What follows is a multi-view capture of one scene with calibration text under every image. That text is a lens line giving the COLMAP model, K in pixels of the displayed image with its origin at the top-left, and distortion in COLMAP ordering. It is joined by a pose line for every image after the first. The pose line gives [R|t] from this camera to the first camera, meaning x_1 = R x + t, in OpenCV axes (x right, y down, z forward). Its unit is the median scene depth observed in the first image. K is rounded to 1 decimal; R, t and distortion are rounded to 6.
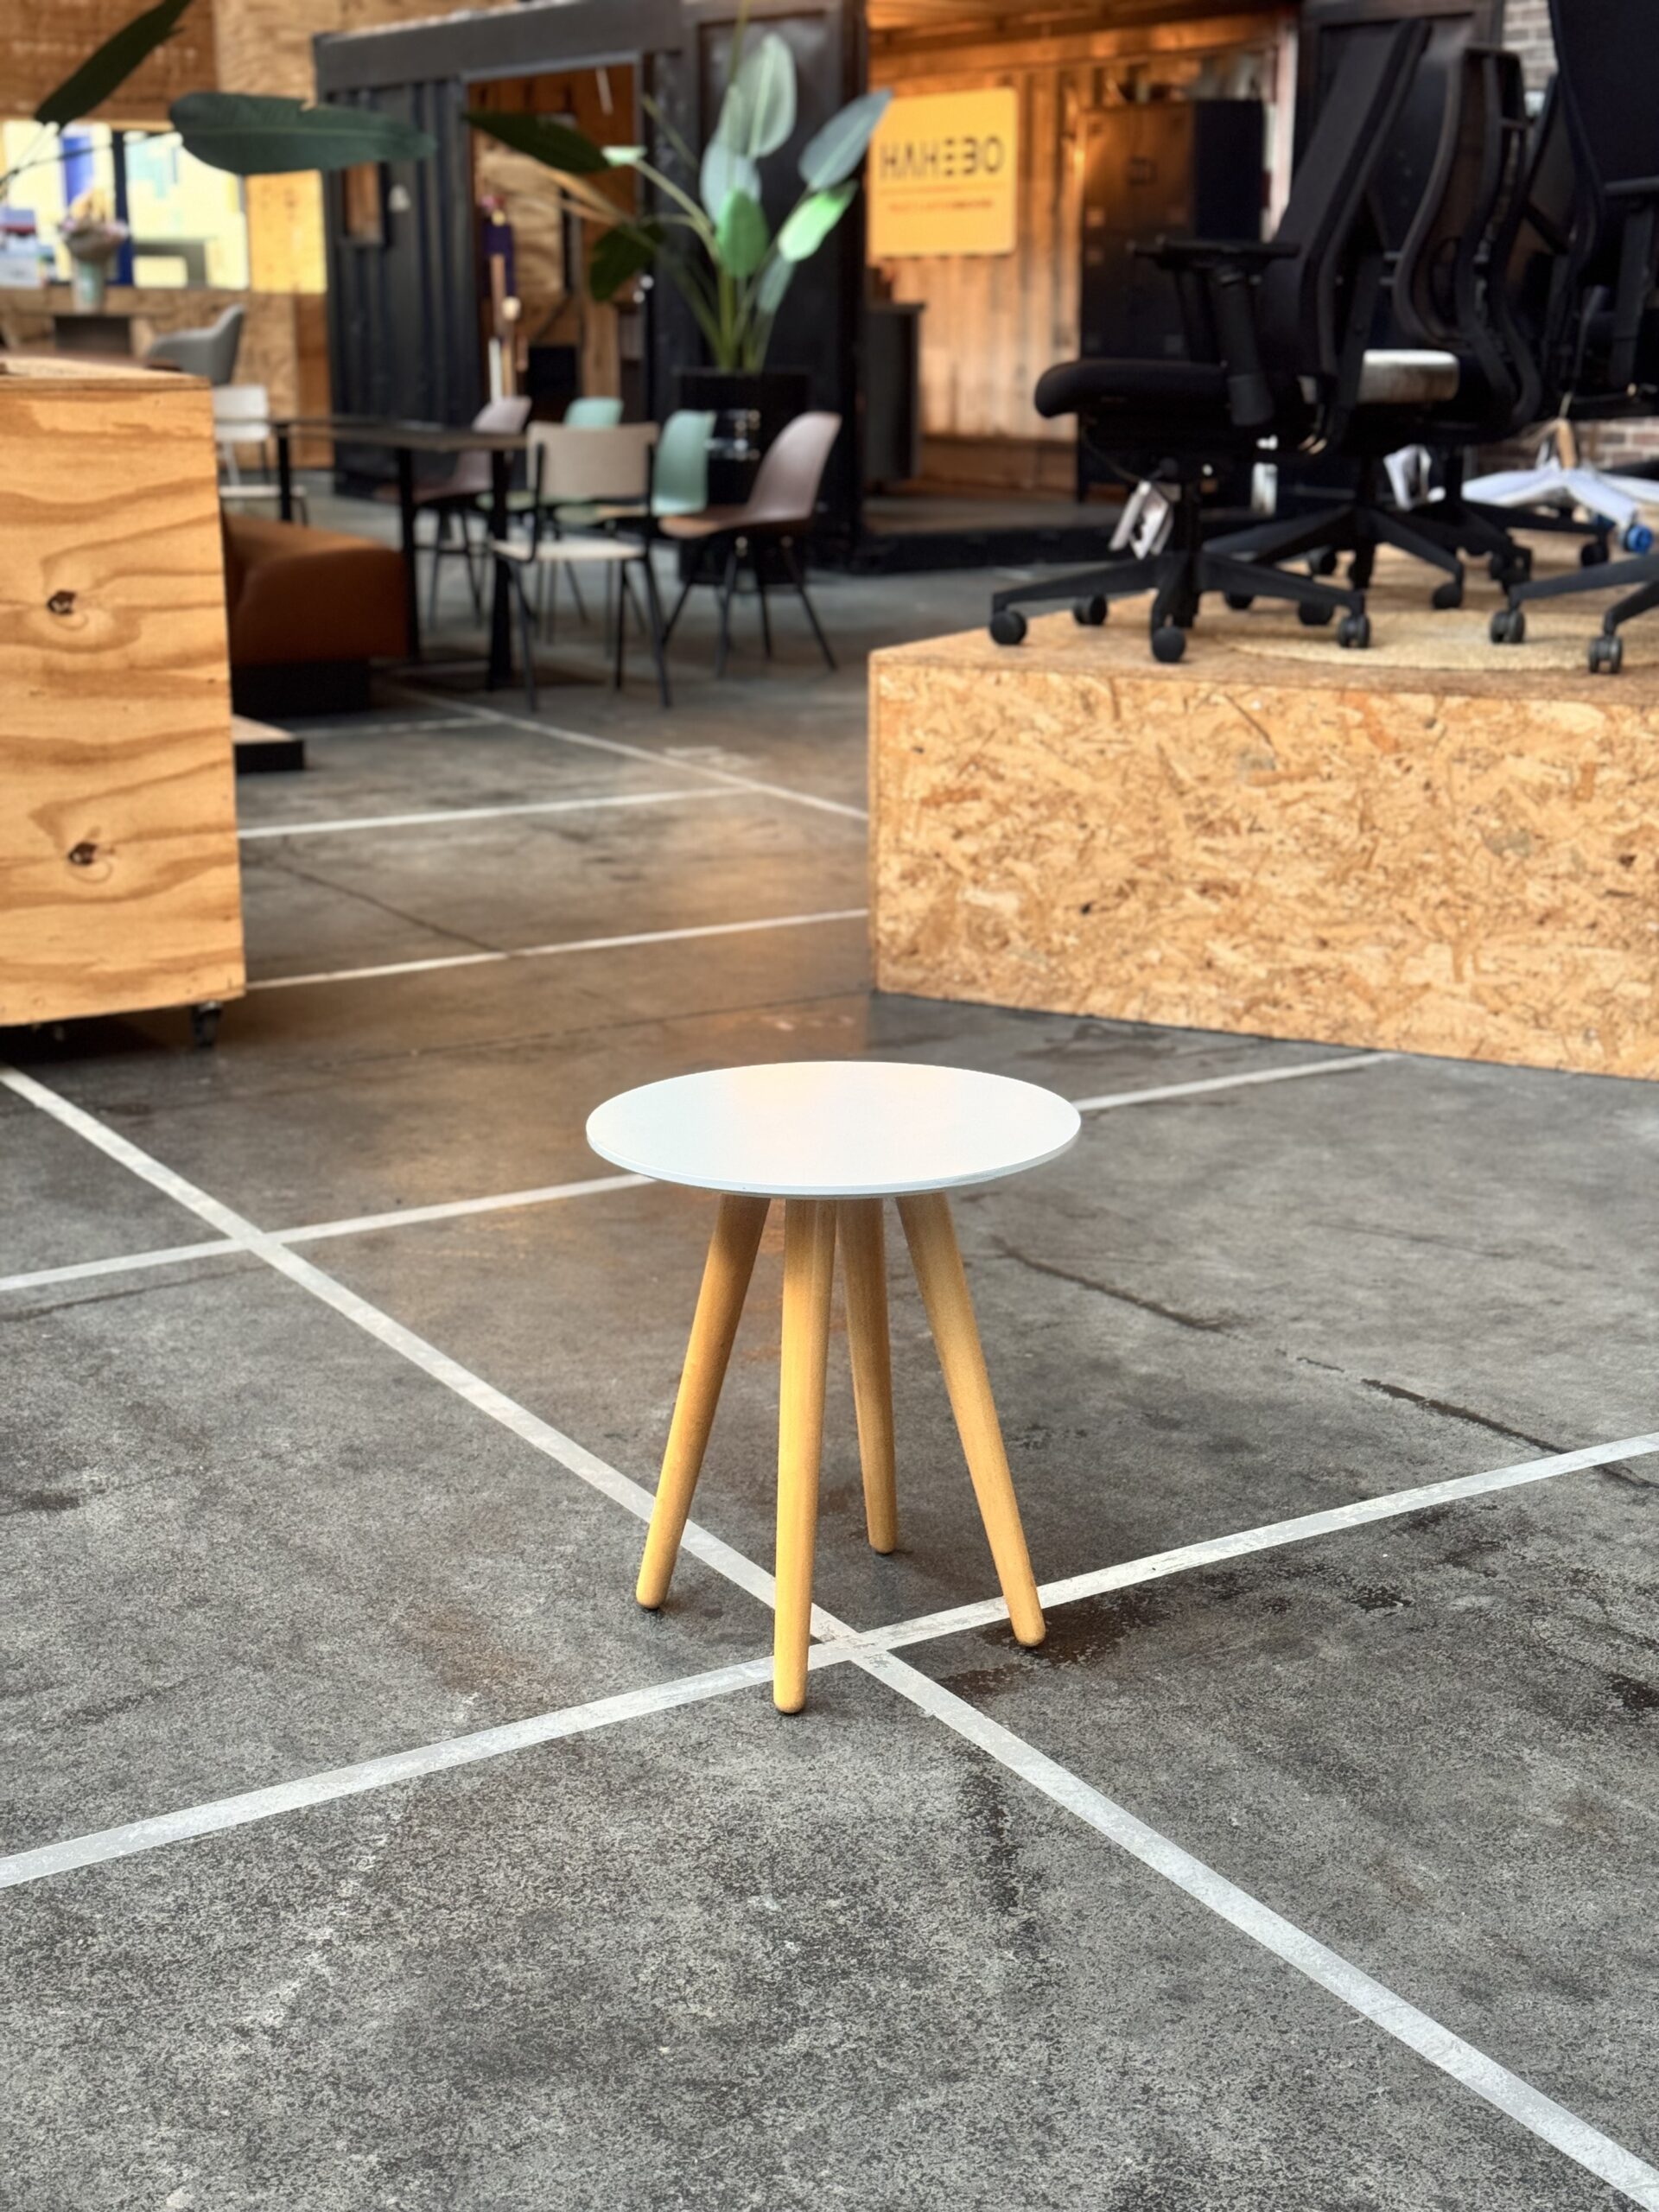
lens RADIAL K [[3066.4, 0, 829.5], [0, 3066.4, 1106.0], [0, 0, 1]] dist [0.195787, -0.419109]
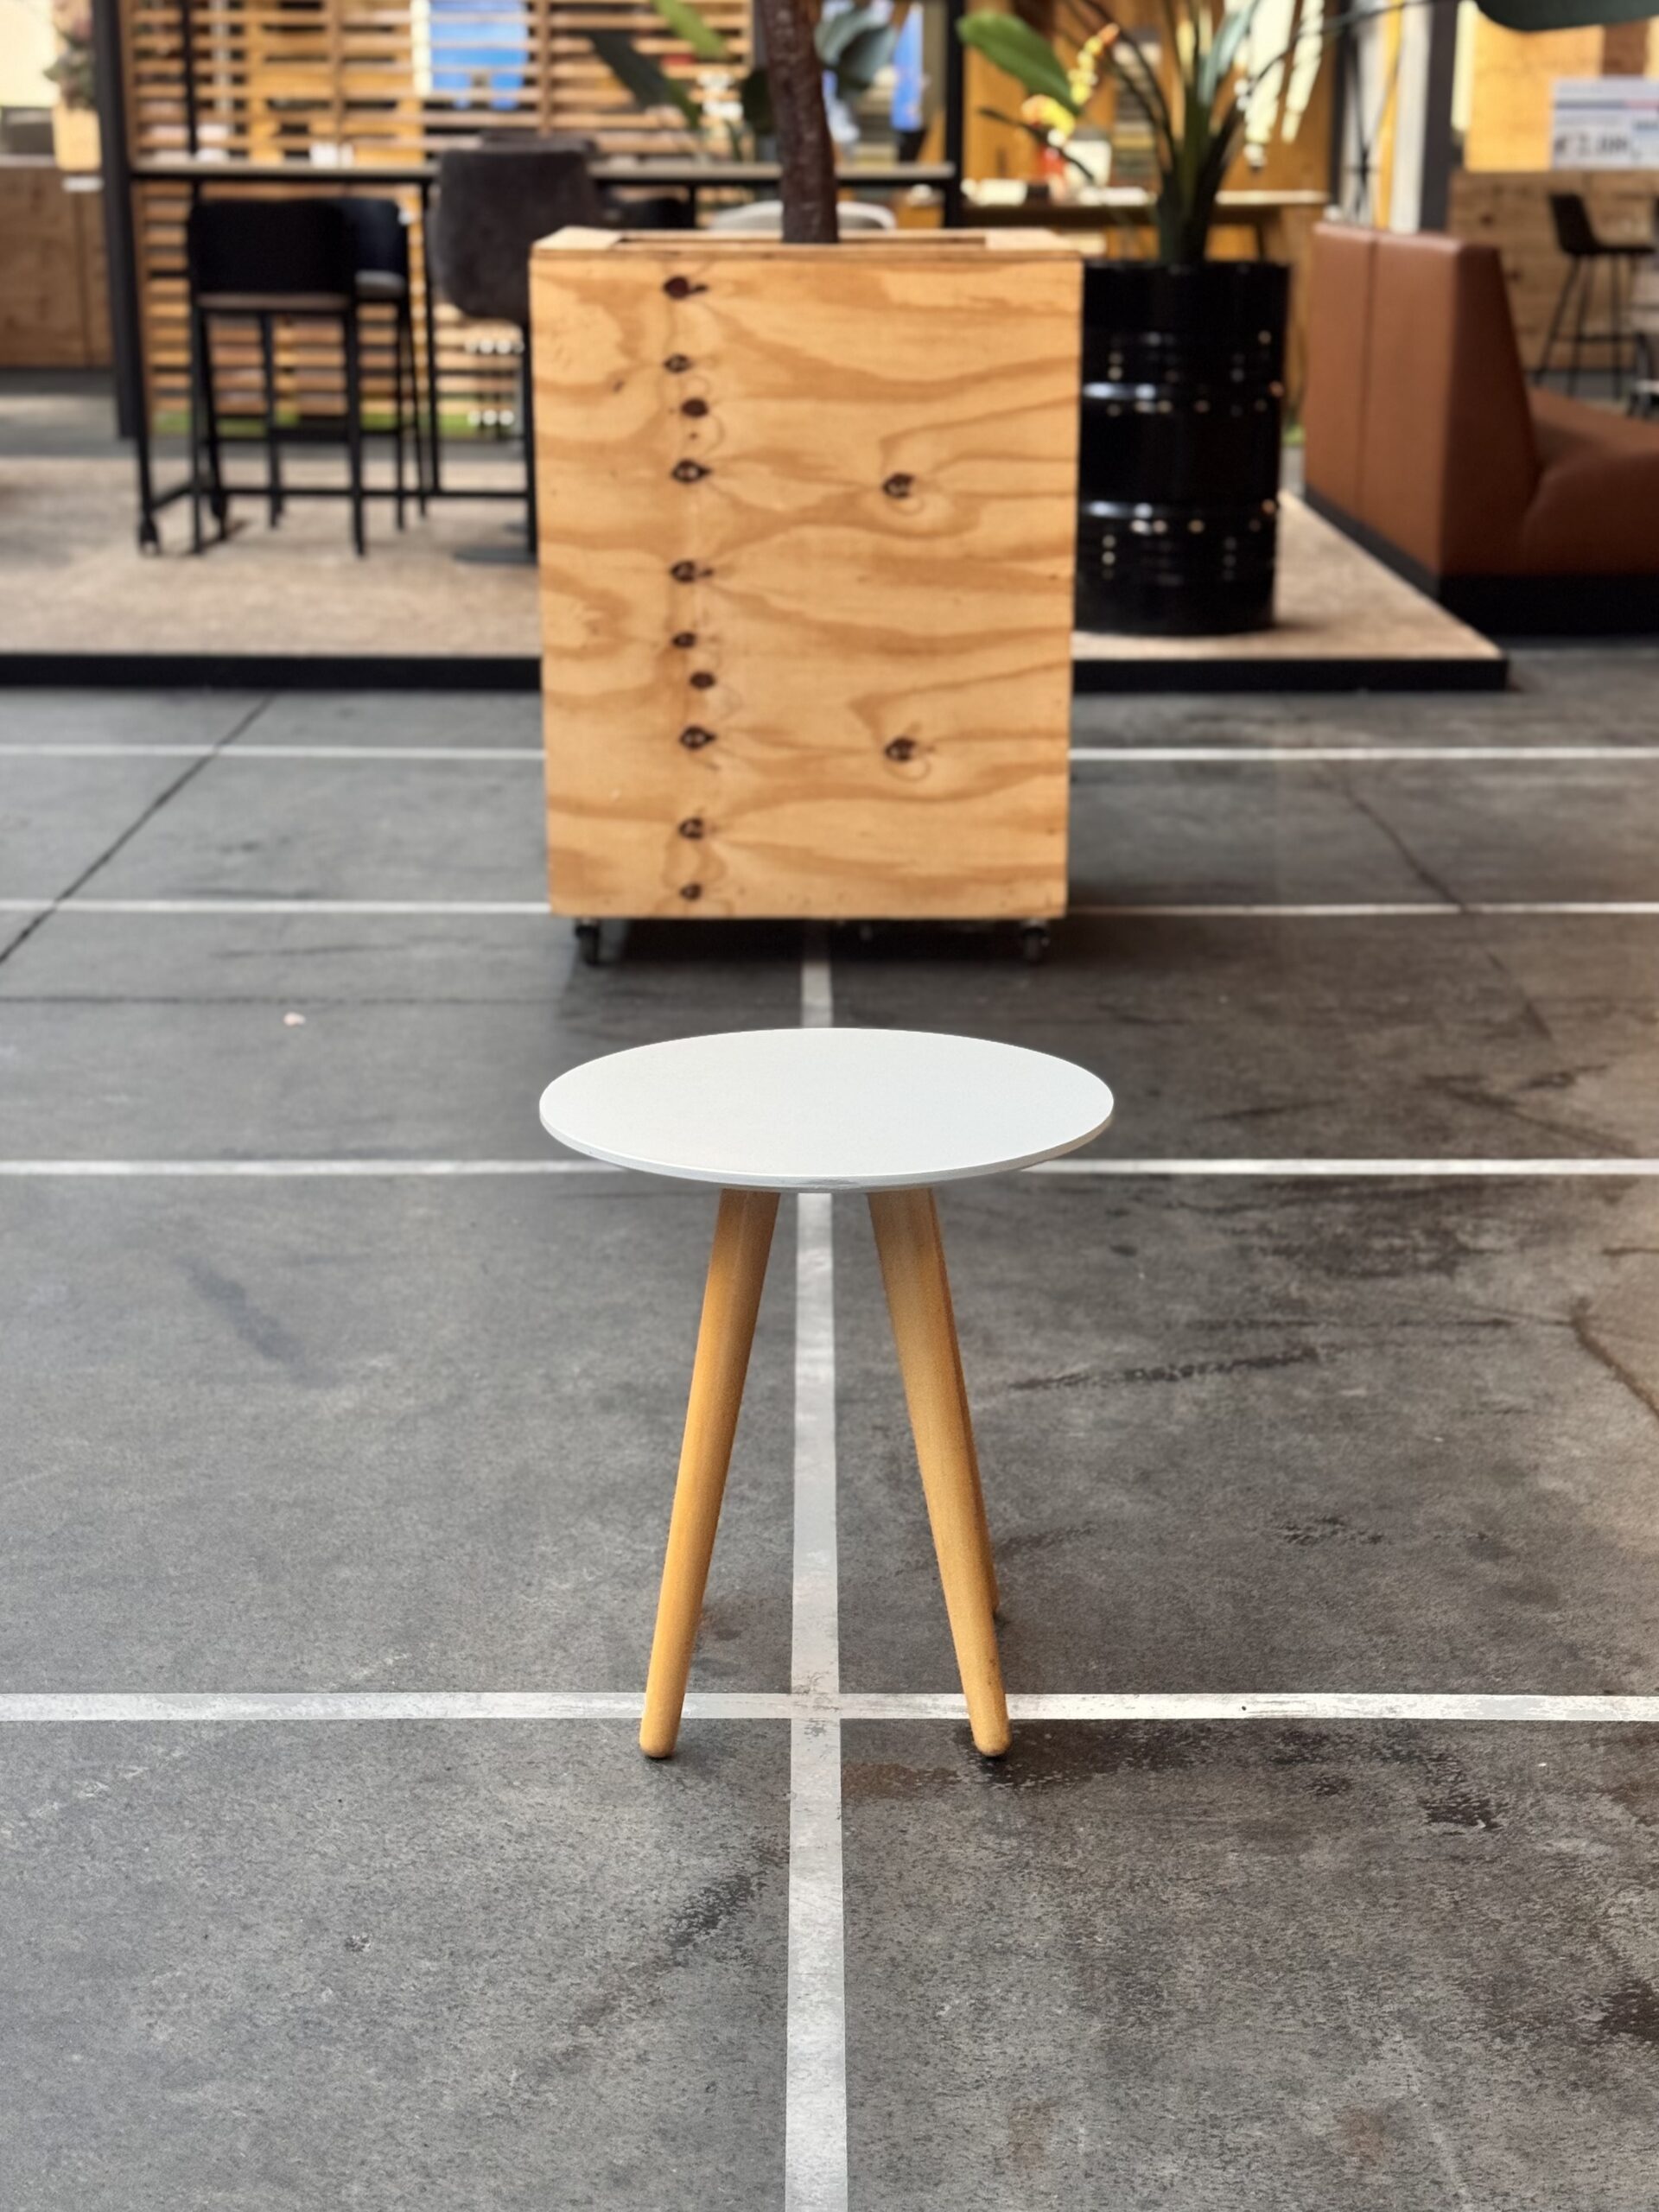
lens RADIAL K [[3235.9, 0, 829.5], [0, 3235.9, 1106.0], [0, 0, 1]] dist [0.144170, -0.062894]
pose [[0.851785, 0.144232, -0.503647, 0.261570], [-0.134436, 0.989341, 0.055961, -0.025100], [0.506350, 0.020041, 0.862095, 0.124602]]
